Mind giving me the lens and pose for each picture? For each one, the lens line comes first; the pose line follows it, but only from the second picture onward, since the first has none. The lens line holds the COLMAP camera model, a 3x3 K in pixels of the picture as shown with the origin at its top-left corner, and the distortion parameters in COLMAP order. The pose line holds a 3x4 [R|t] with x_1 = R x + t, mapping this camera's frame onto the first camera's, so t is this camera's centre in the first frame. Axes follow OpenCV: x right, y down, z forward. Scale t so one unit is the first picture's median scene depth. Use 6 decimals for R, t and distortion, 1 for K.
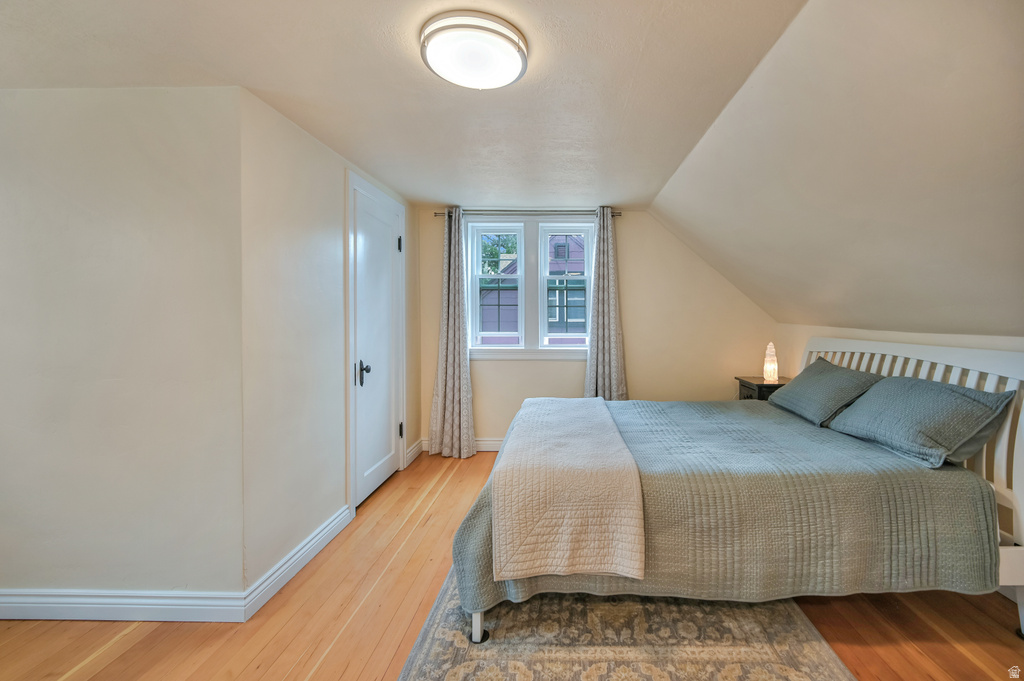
lens RADIAL K [[439.3, 0, 563.3], [0, 439.3, 316.9], [0, 0, 1]] dist [-0.000093, -0.000042]
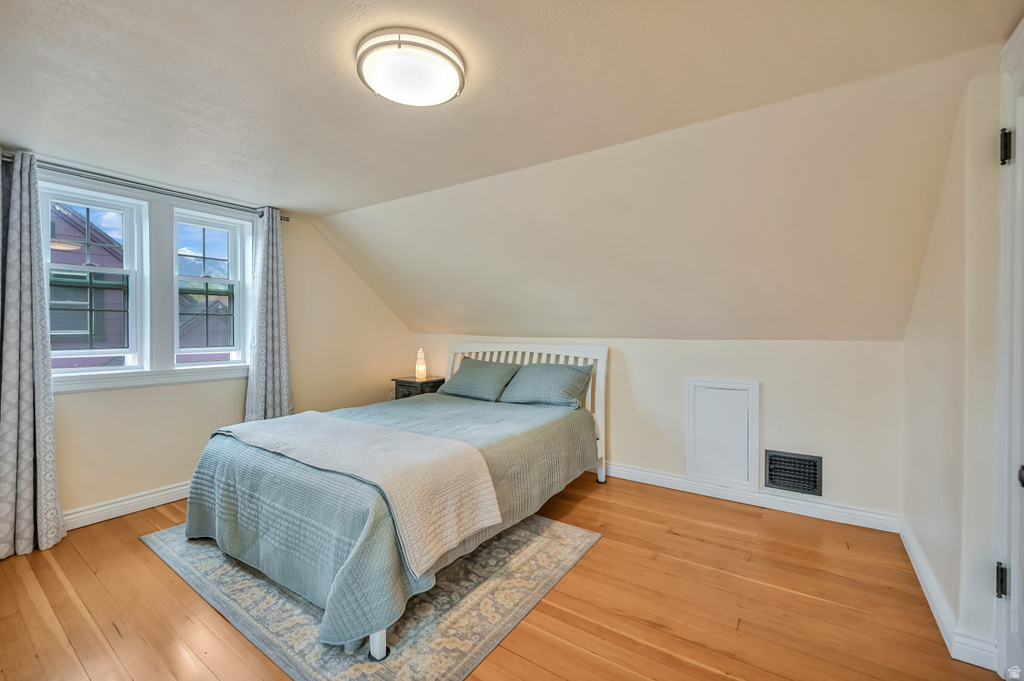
lens RADIAL K [[417.4, 0, 508.2], [0, 417.4, 329.0], [0, 0, 1]] dist [0.000234, 0.000159]
pose [[0.566951, -0.000904, 0.823751, -0.722393], [0.000221, 1.000000, 0.000946, 0.002565], [-0.823751, -0.000354, 0.566951, 0.213799]]
